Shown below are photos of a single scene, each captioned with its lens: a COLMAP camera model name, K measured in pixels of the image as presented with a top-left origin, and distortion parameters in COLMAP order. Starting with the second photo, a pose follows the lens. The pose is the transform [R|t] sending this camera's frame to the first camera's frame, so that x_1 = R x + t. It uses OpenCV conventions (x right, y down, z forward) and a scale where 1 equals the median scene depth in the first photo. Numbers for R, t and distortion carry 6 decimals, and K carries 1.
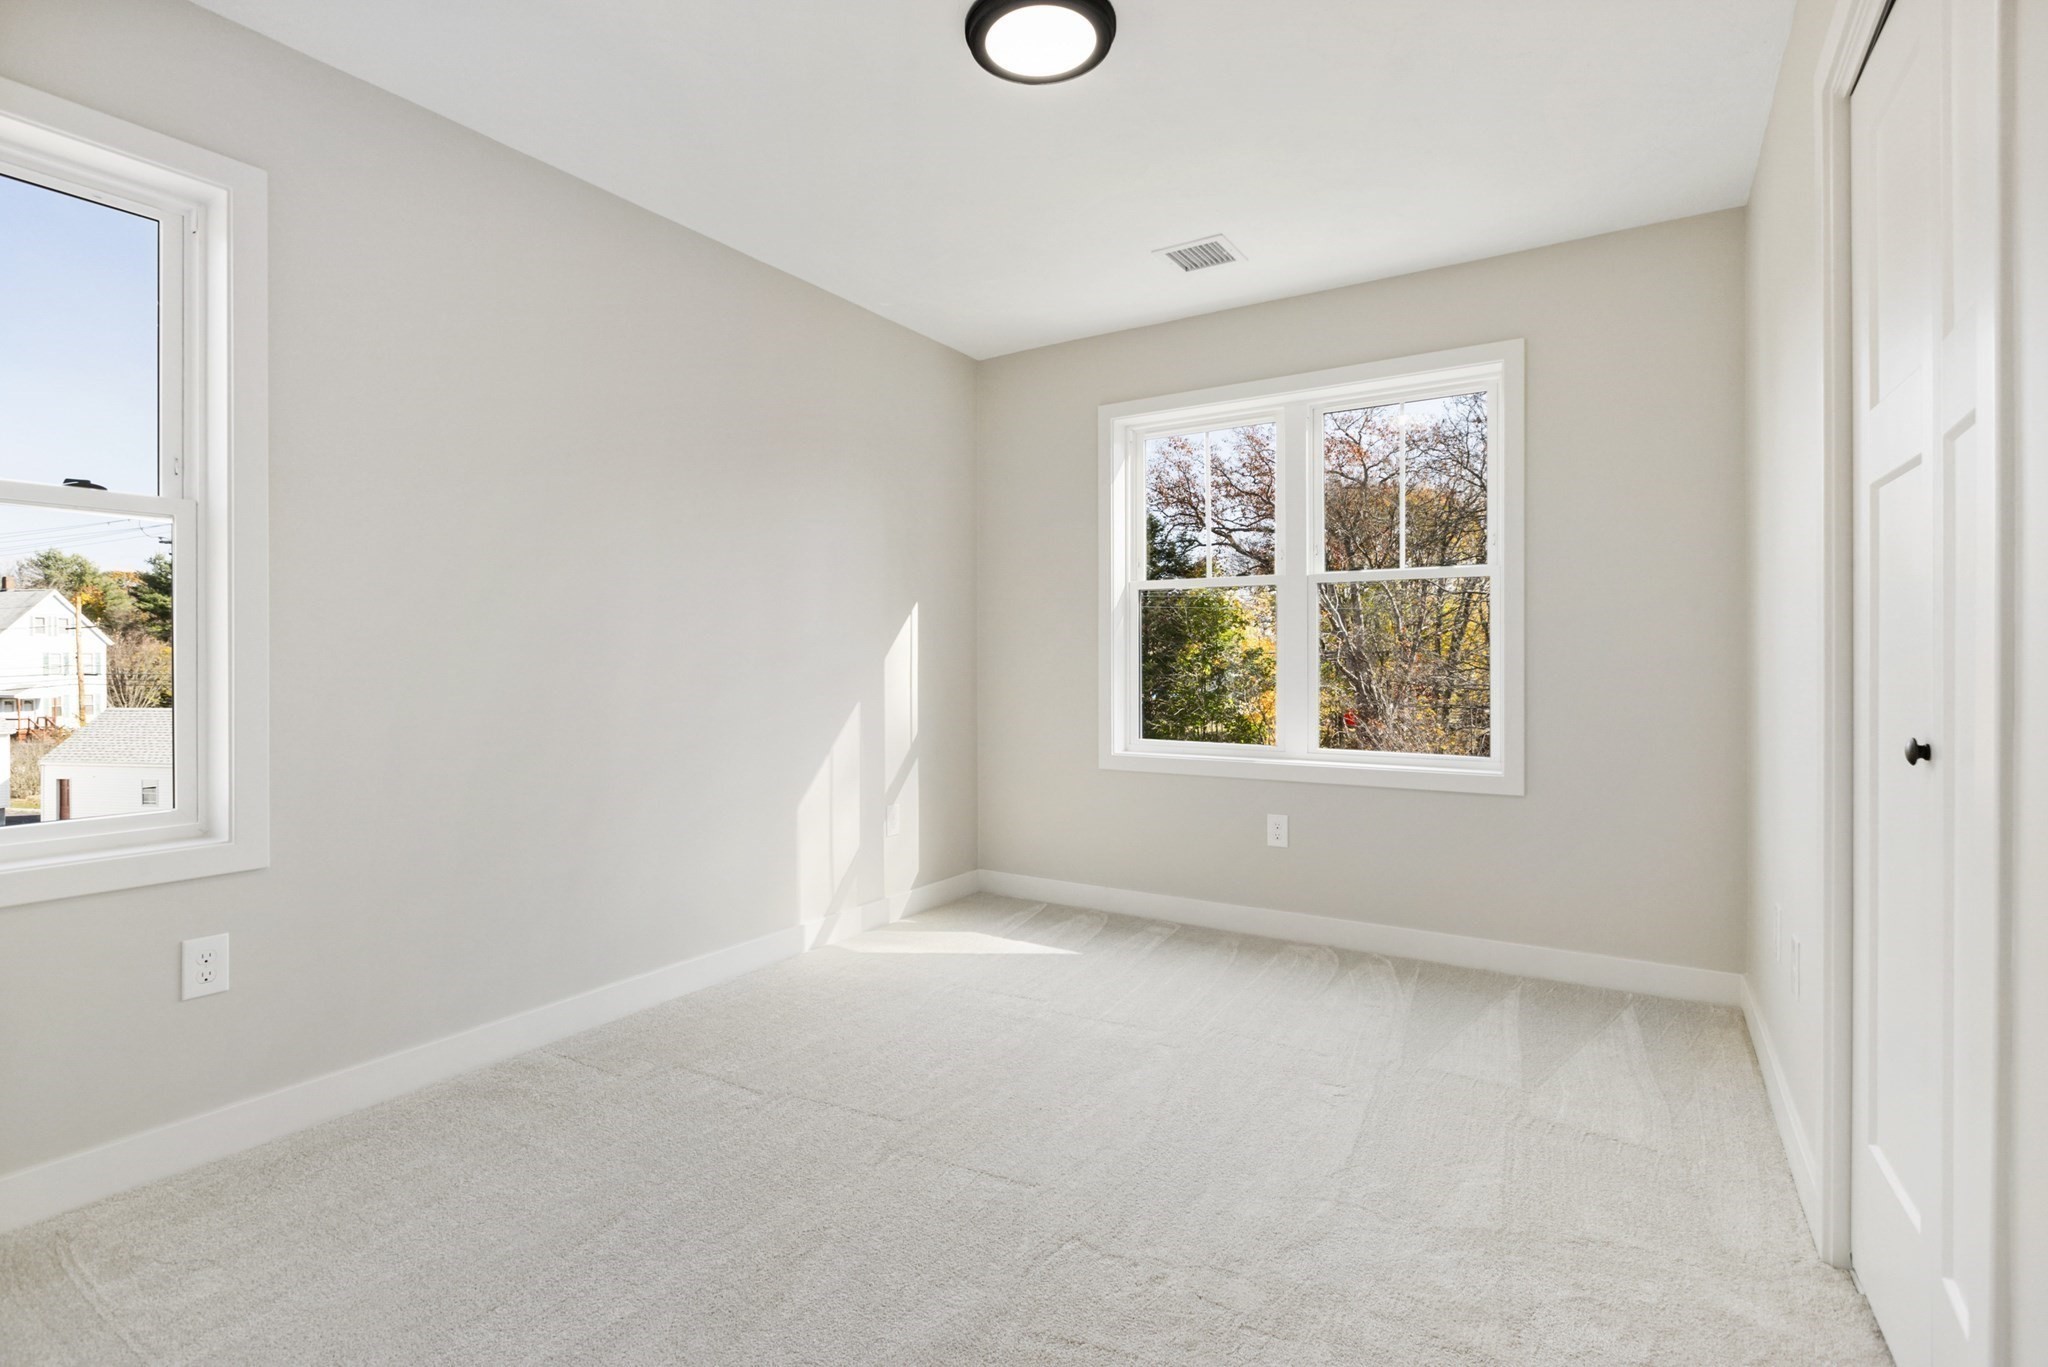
lens RADIAL K [[936.0, 0, 1024.0], [0, 936.0, 683.5], [0, 0, 1]] dist [0.002391, 0.000010]
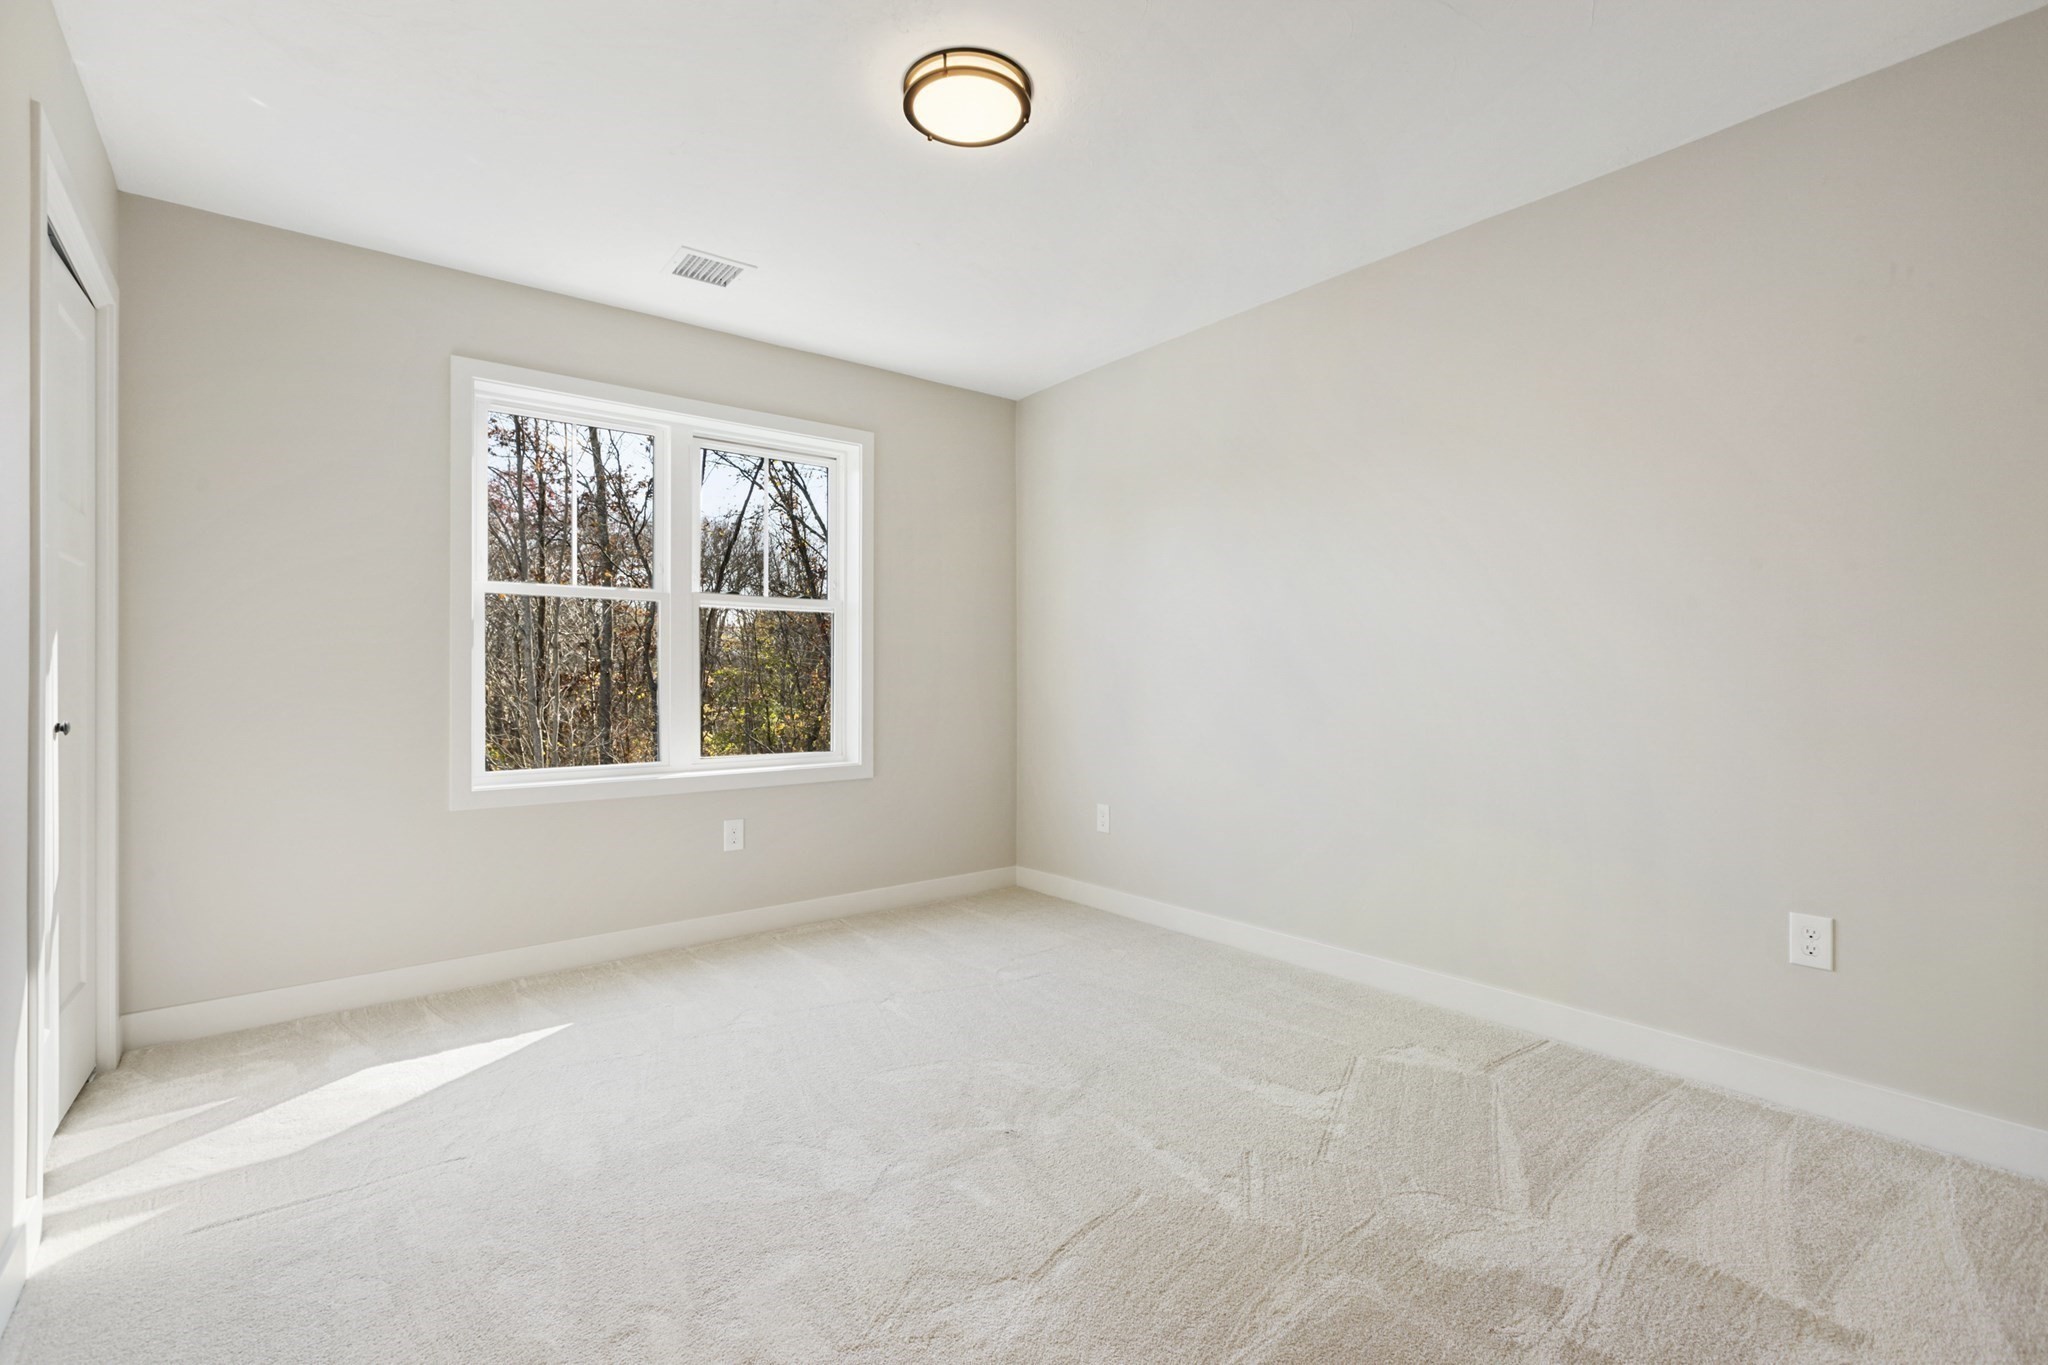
lens RADIAL K [[941.8, 0, 1024.0], [0, 941.8, 682.5], [0, 0, 1]] dist [-0.002445, -0.000734]
pose [[0.343757, -0.000479, 0.939058, -0.560961], [0.026038, 0.999620, -0.009022, 0.003363], [-0.938697, 0.027553, 0.343639, 0.300678]]
